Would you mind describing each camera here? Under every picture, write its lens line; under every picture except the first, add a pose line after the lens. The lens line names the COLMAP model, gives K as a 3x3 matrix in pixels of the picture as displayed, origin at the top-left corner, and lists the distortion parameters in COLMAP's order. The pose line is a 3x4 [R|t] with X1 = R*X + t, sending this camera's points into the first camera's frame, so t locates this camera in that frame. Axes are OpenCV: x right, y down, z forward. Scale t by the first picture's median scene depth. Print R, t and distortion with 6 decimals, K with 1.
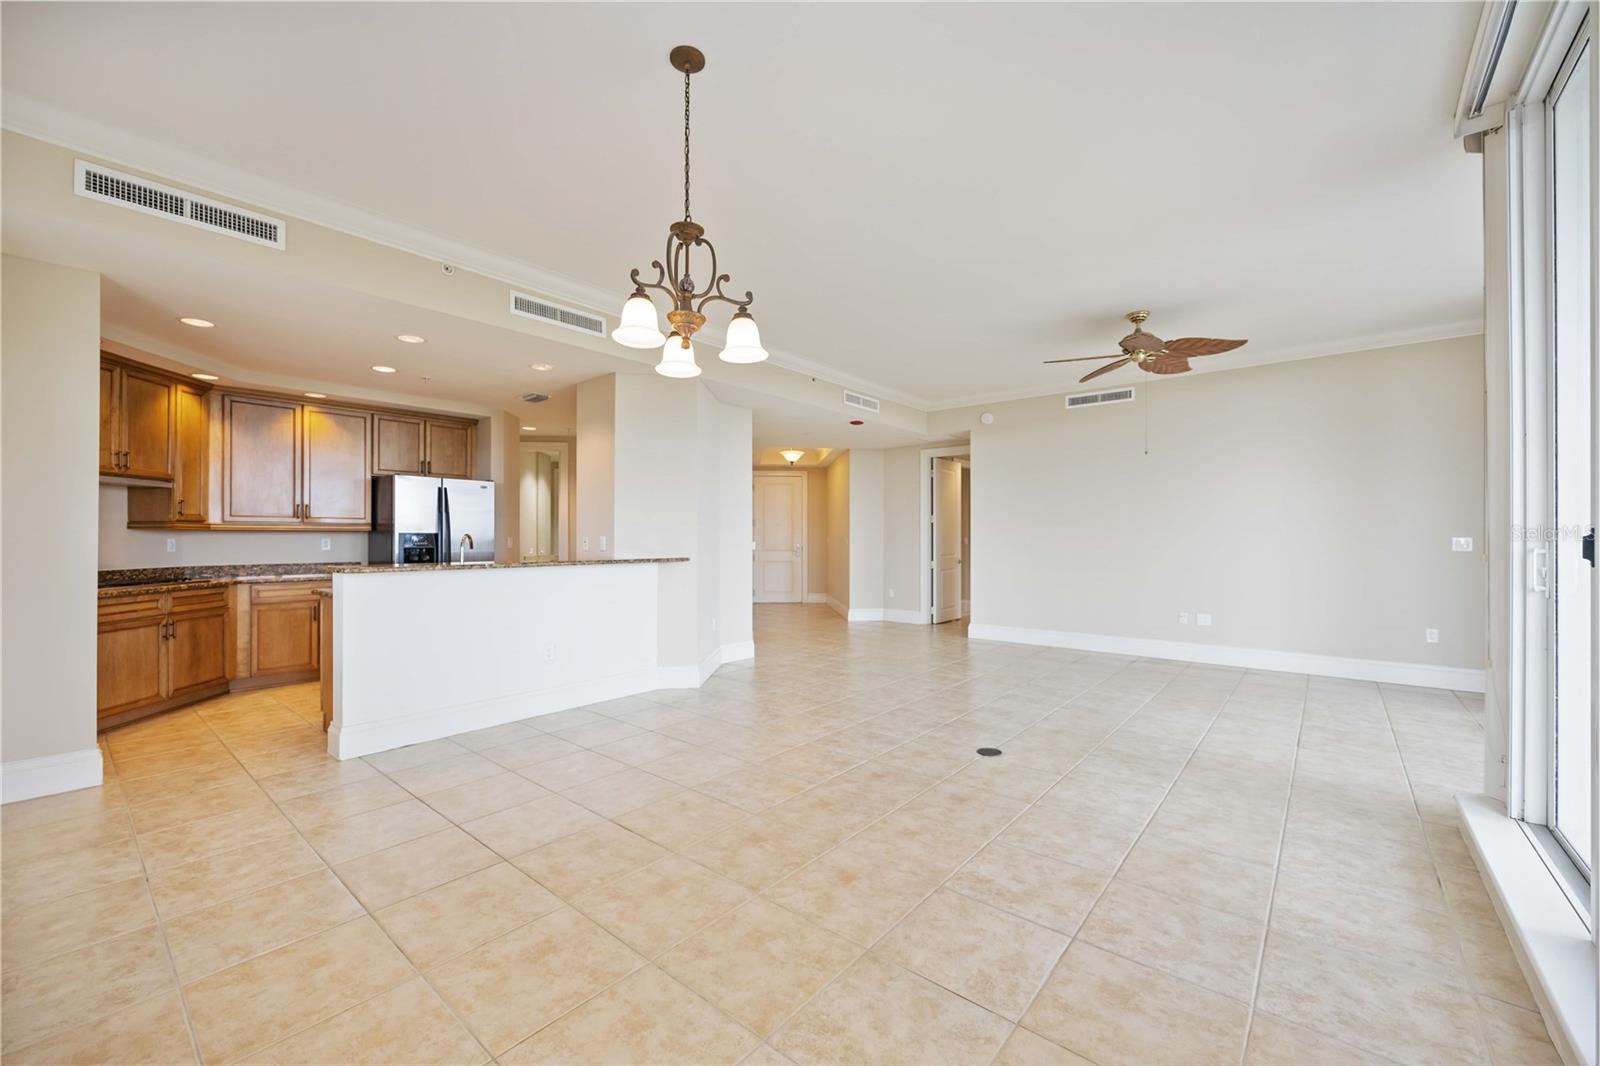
lens RADIAL K [[633.3, 0, 800.0], [0, 633.3, 533.0], [0, 0, 1]] dist [-0.000460, -0.000328]
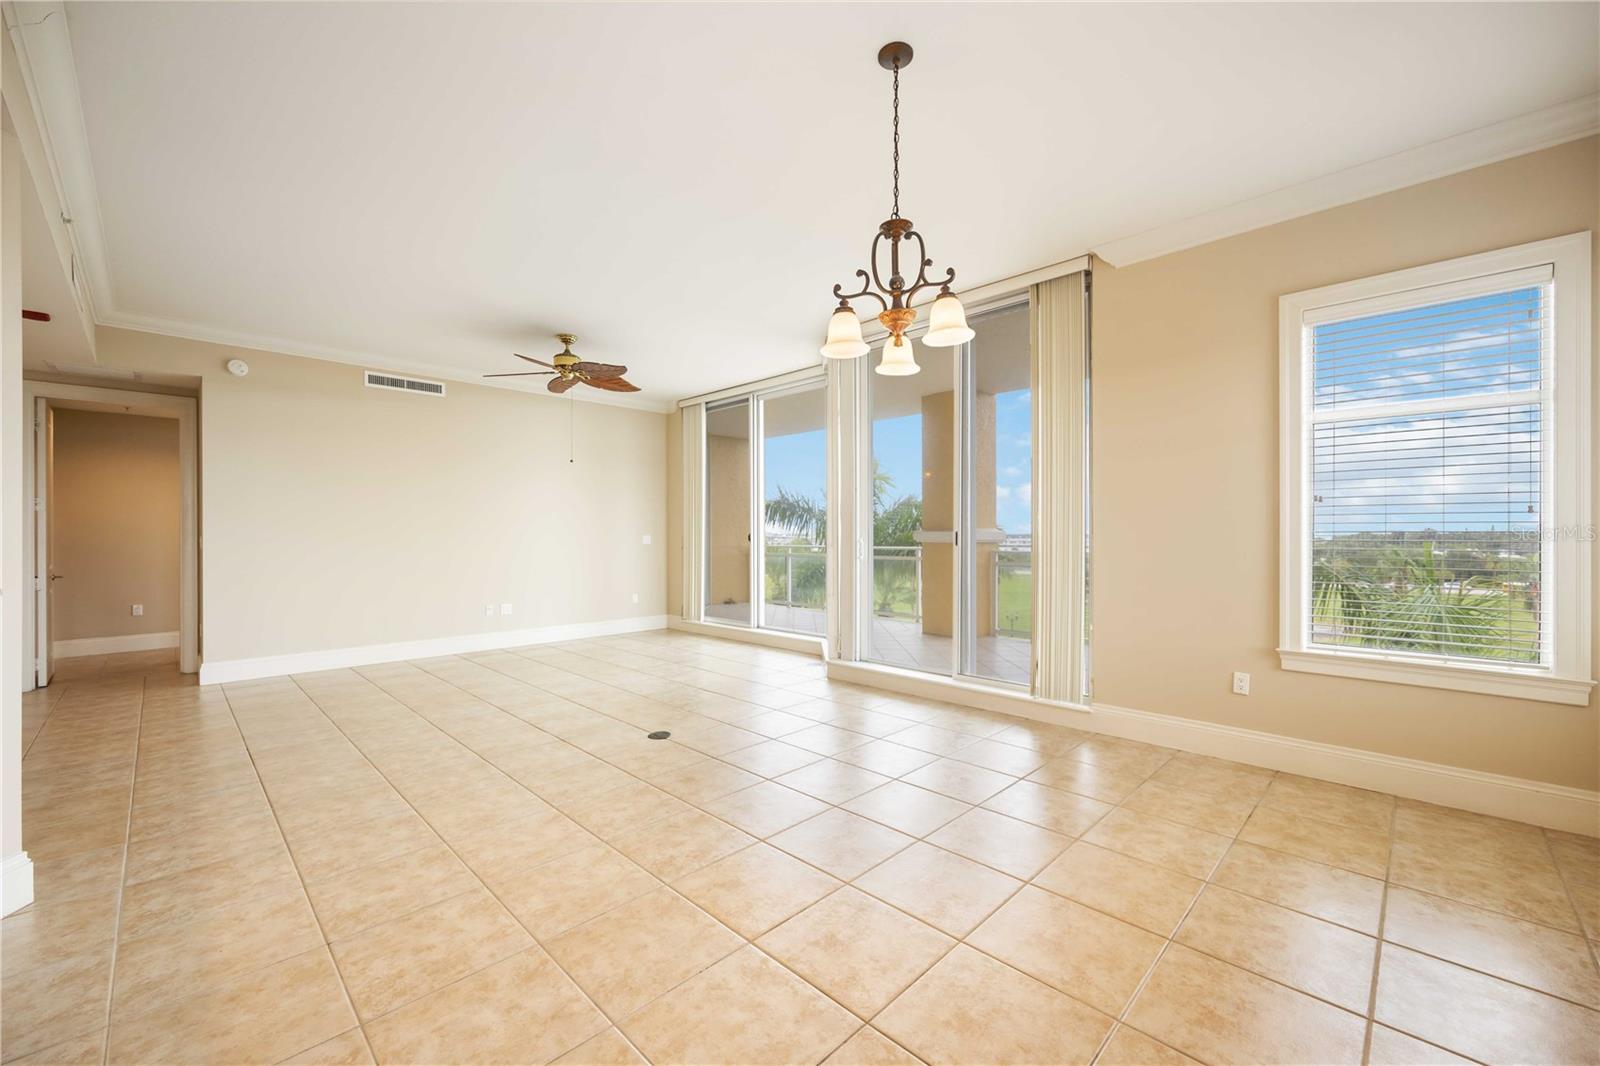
lens RADIAL K [[640.0, 0, 790.3], [0, 640.0, 535.1], [0, 0, 1]] dist [0.000272, 0.000021]
pose [[0.091313, -0.001711, 0.995821, -0.559595], [-0.004209, 0.999989, 0.002104, 0.002116], [-0.995813, -0.004384, 0.091305, 0.500924]]
